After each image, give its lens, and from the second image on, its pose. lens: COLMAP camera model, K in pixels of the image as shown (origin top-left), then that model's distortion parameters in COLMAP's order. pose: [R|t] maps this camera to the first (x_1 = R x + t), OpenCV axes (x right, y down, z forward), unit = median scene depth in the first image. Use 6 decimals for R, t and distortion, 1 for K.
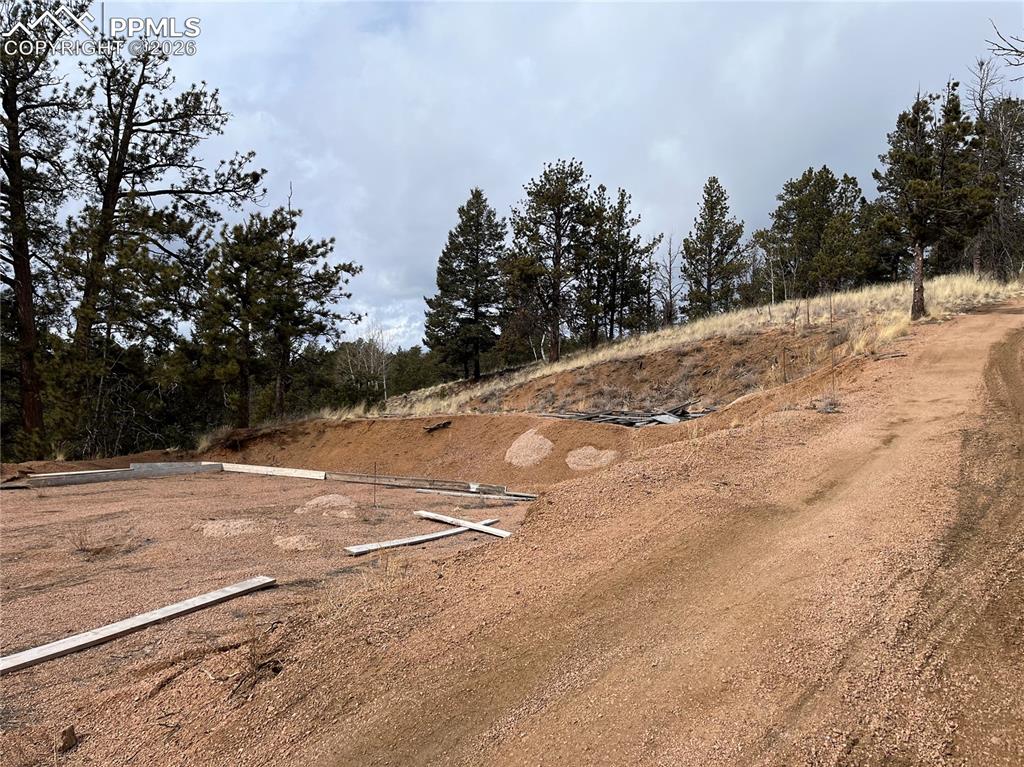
lens RADIAL K [[763.9, 0, 512.0], [0, 763.9, 383.5], [0, 0, 1]] dist [0.057441, -0.113130]
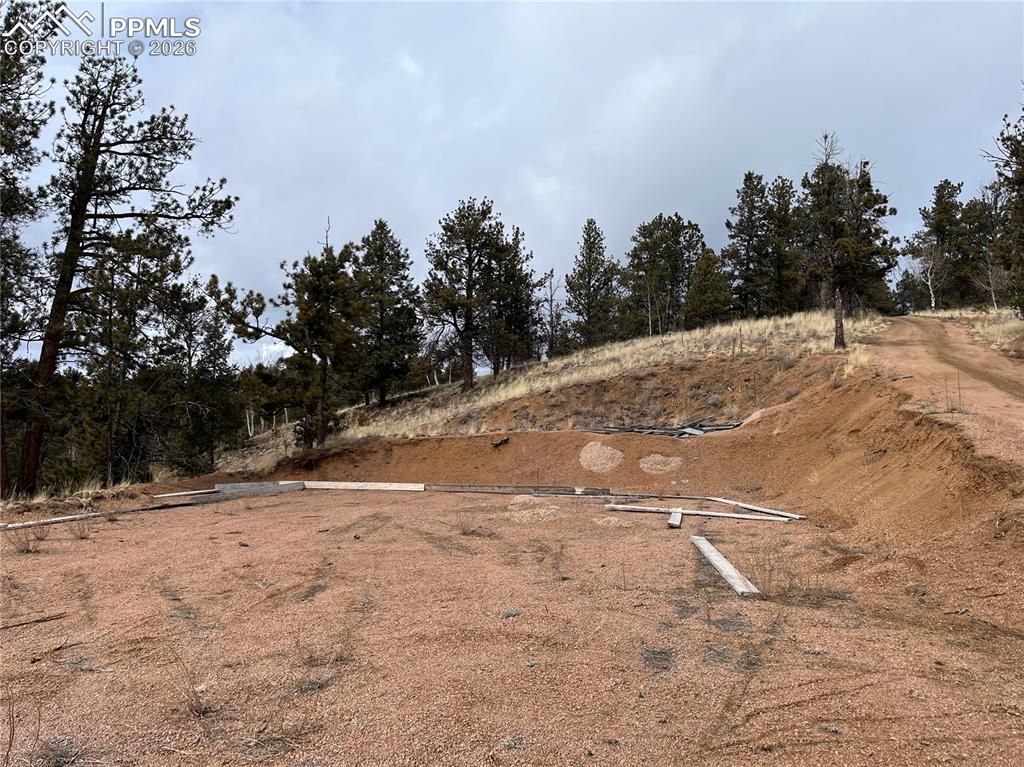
lens RADIAL K [[763.9, 0, 512.0], [0, 763.9, 383.5], [0, 0, 1]] dist [0.057441, -0.113130]
pose [[0.971428, -0.003874, 0.237303, -0.206175], [0.012463, 0.999320, -0.034704, 0.005660], [-0.237007, 0.036670, 0.970816, -0.055882]]
